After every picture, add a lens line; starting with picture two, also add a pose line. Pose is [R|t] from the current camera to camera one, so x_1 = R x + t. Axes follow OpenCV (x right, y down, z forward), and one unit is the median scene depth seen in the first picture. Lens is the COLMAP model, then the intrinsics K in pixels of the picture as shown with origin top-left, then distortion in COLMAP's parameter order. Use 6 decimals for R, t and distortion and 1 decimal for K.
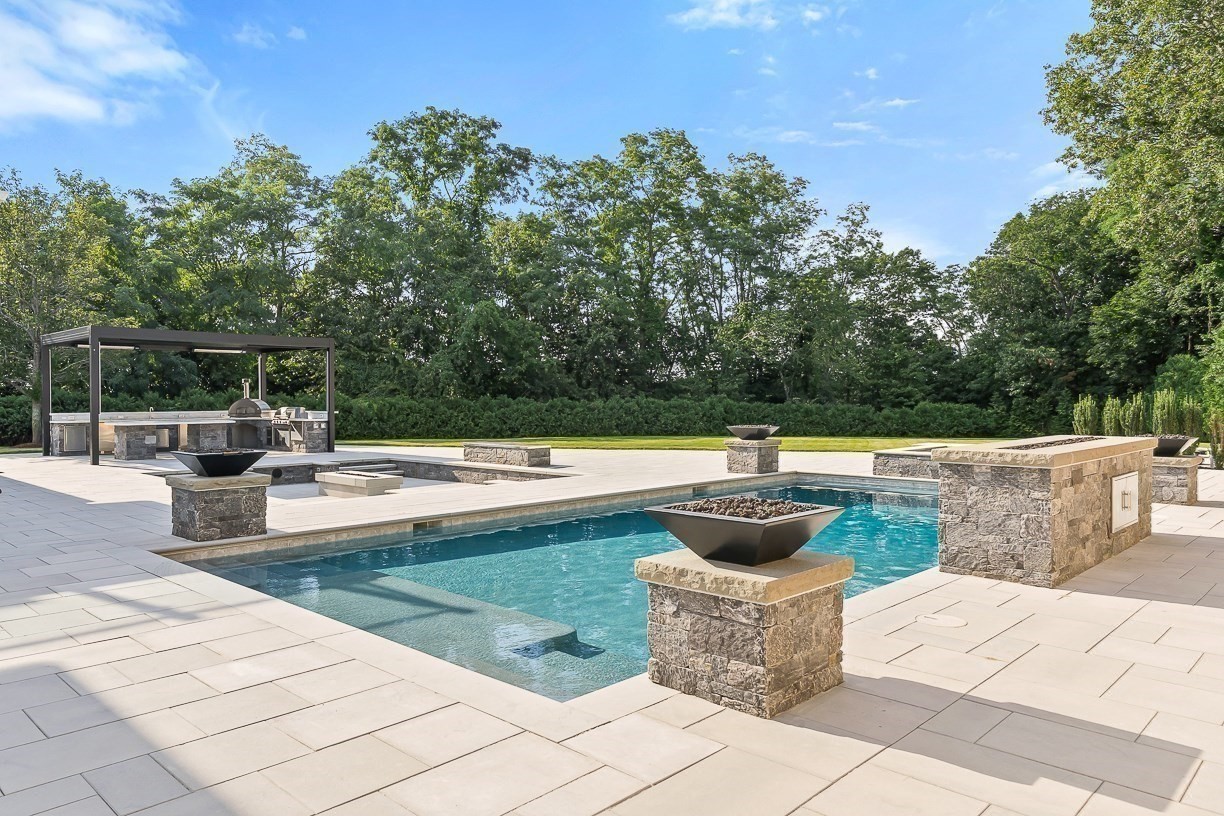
lens RADIAL K [[829.1, 0, 612.0], [0, 829.1, 408.0], [0, 0, 1]] dist [-0.002677, -0.000925]
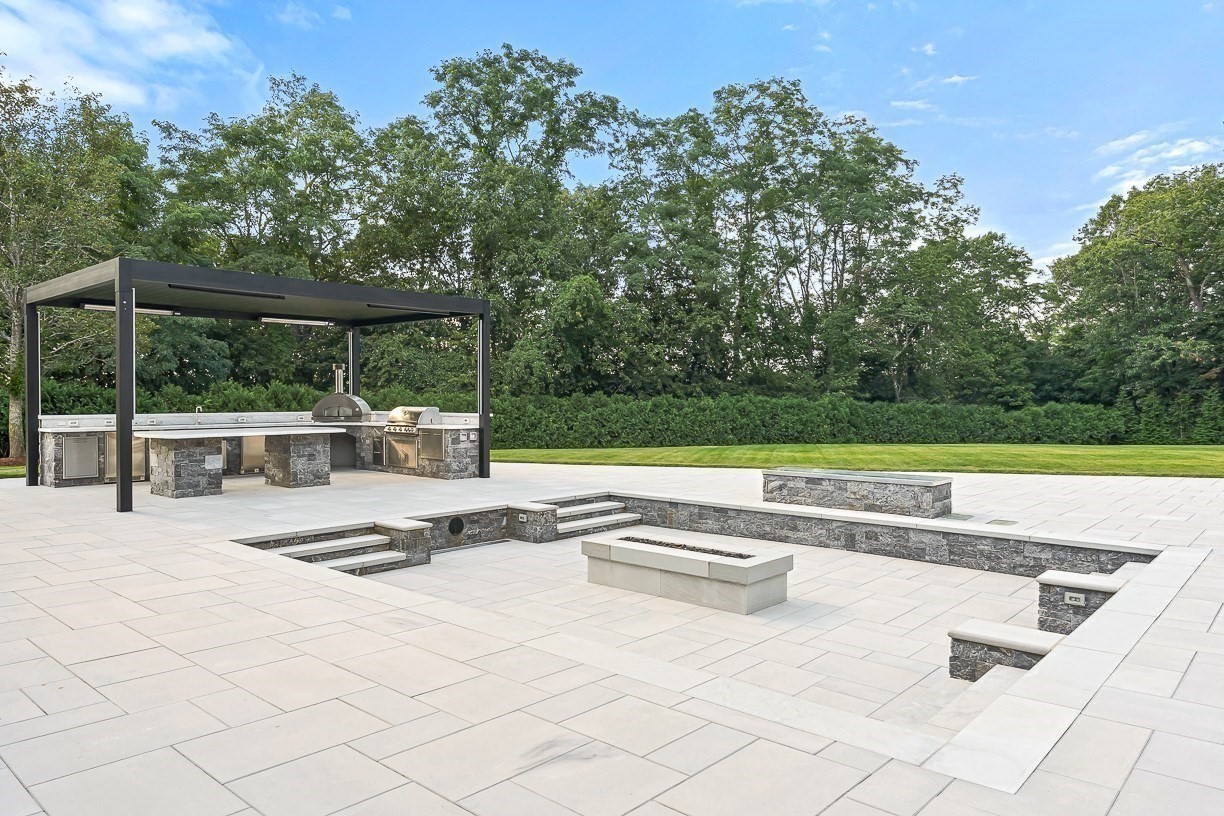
lens RADIAL K [[821.6, 0, 606.3], [0, 821.6, 386.1], [0, 0, 1]] dist [0.007737, -0.001481]
pose [[0.999848, 0.004271, 0.016876, -0.119885], [-0.003851, 0.999684, -0.024824, -0.000865], [-0.016977, 0.024755, 0.999549, 0.169943]]
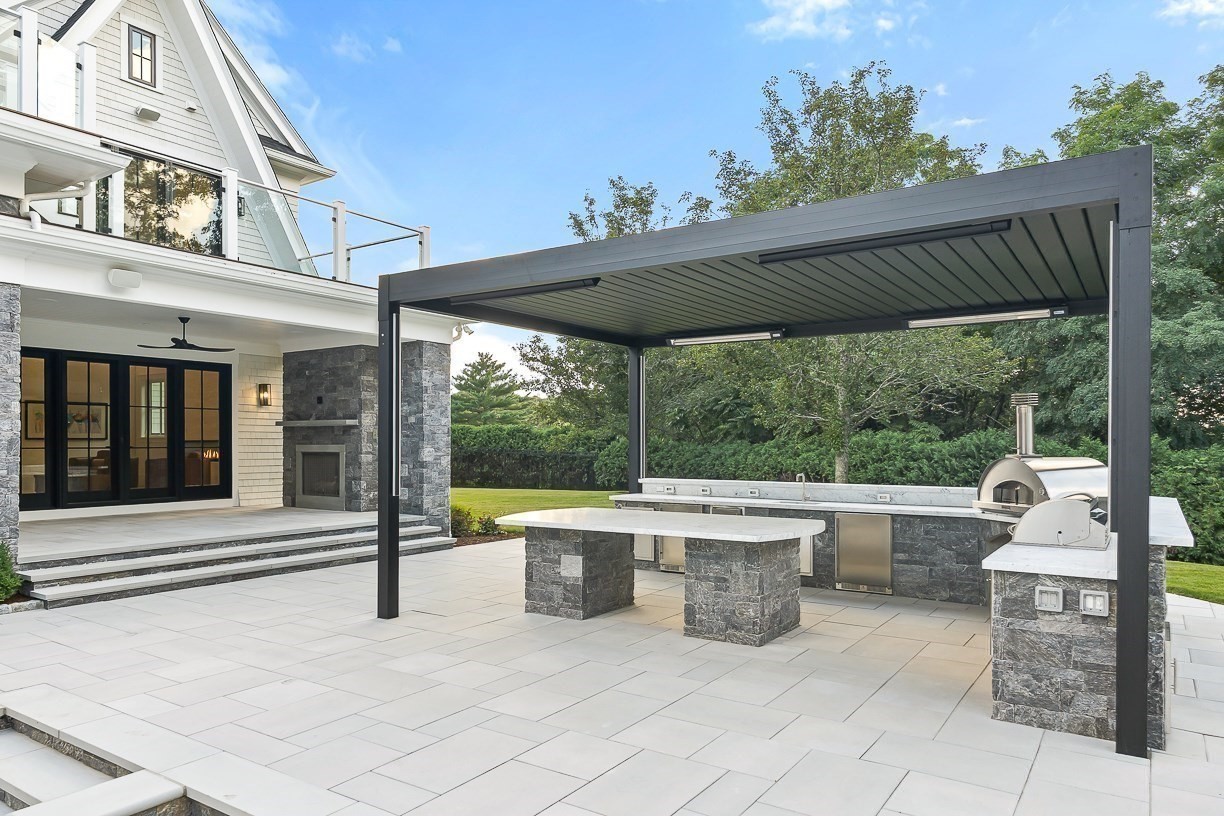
lens RADIAL K [[804.8, 0, 606.9], [0, 804.8, 445.2], [0, 0, 1]] dist [0.007404, -0.003667]
pose [[0.161103, 0.006567, -0.986916, -0.082394], [-0.013083, 0.999904, 0.004518, -0.007358], [0.986851, 0.012184, 0.161174, 0.398761]]
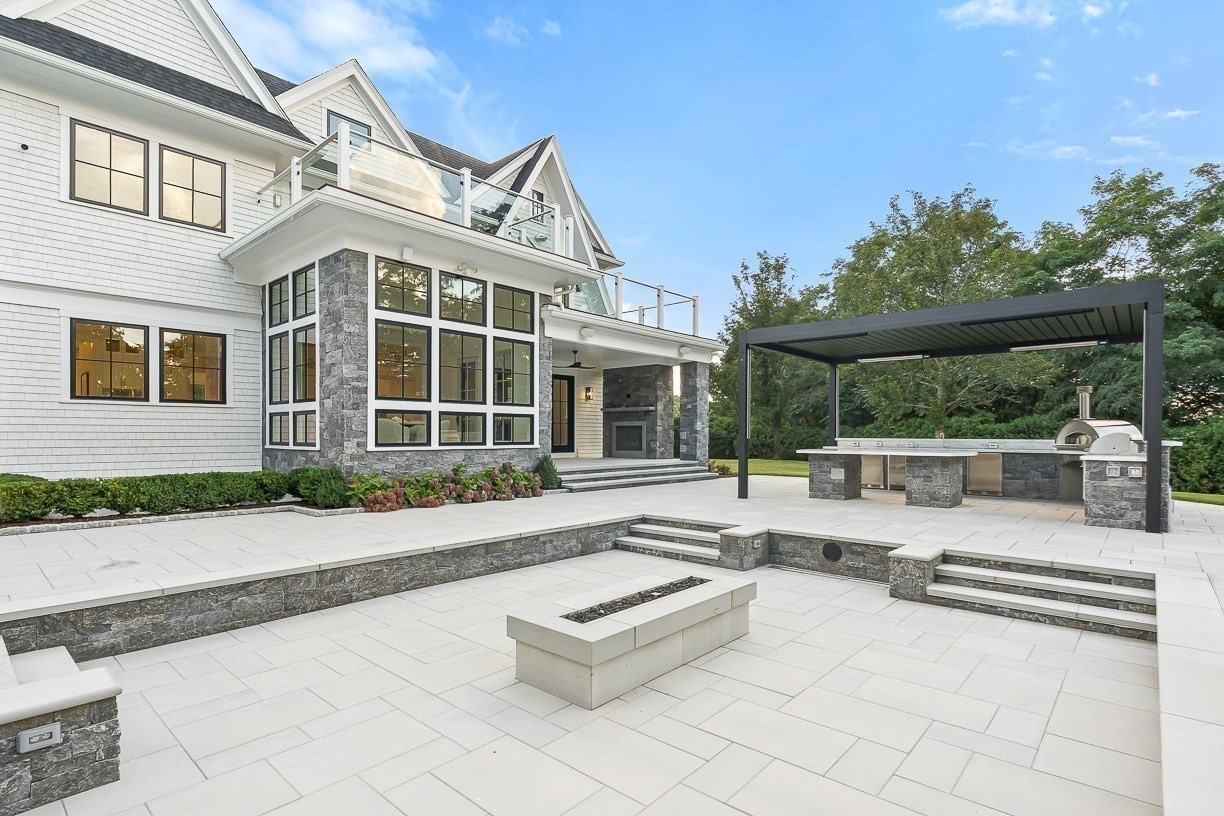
lens RADIAL K [[600.4, 0, 615.1], [0, 600.4, 438.3], [0, 0, 1]] dist [-0.000711, 0.001630]
pose [[0.029625, 0.010272, -0.999508, -0.009540], [-0.016043, 0.999823, 0.009800, 0.001842], [0.999432, 0.015745, 0.029785, 0.326416]]
